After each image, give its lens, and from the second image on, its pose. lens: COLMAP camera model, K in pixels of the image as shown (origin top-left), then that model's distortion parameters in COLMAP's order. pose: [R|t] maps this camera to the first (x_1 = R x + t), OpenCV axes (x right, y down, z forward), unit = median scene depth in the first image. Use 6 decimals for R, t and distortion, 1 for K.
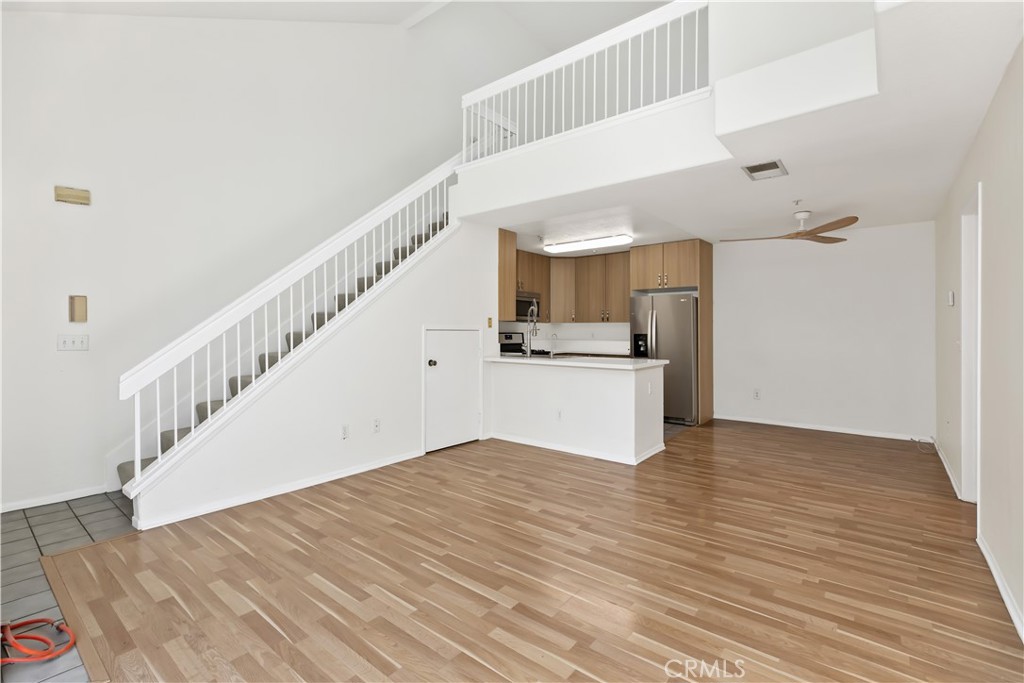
lens RADIAL K [[472.9, 0, 498.1], [0, 472.9, 327.8], [0, 0, 1]] dist [0.009816, -0.017386]
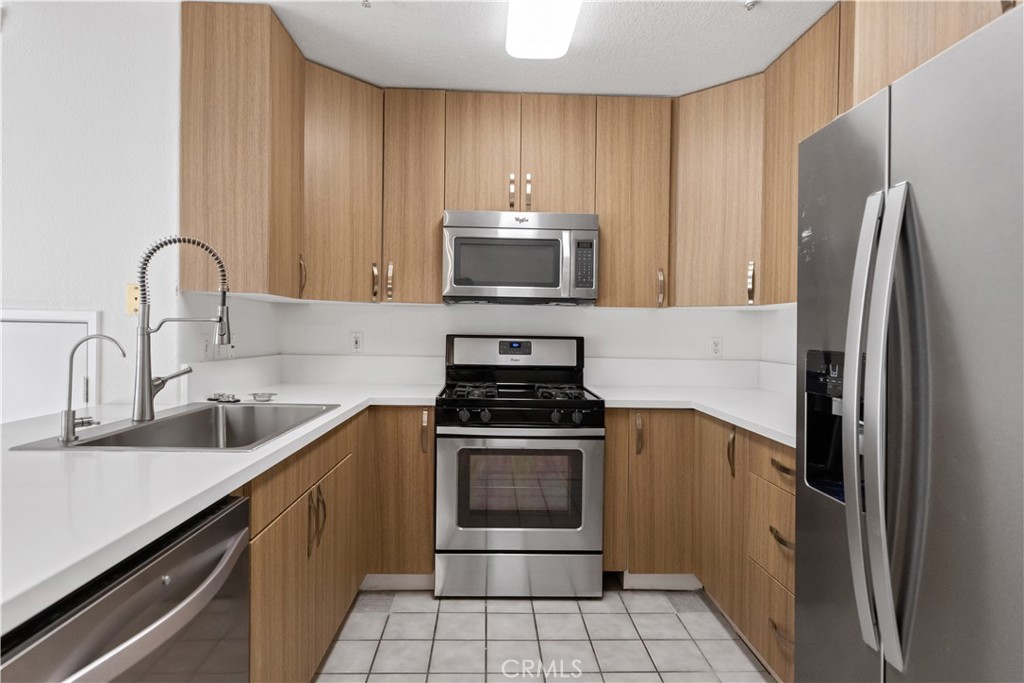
lens RADIAL K [[552.6, 0, 507.3], [0, 552.6, 336.9], [0, 0, 1]] dist [-0.002176, -0.000056]
pose [[0.658333, 0.015736, -0.752562, 0.554434], [-0.009053, 0.999875, 0.012988, 0.010306], [0.752672, -0.001737, 0.658393, 1.193475]]
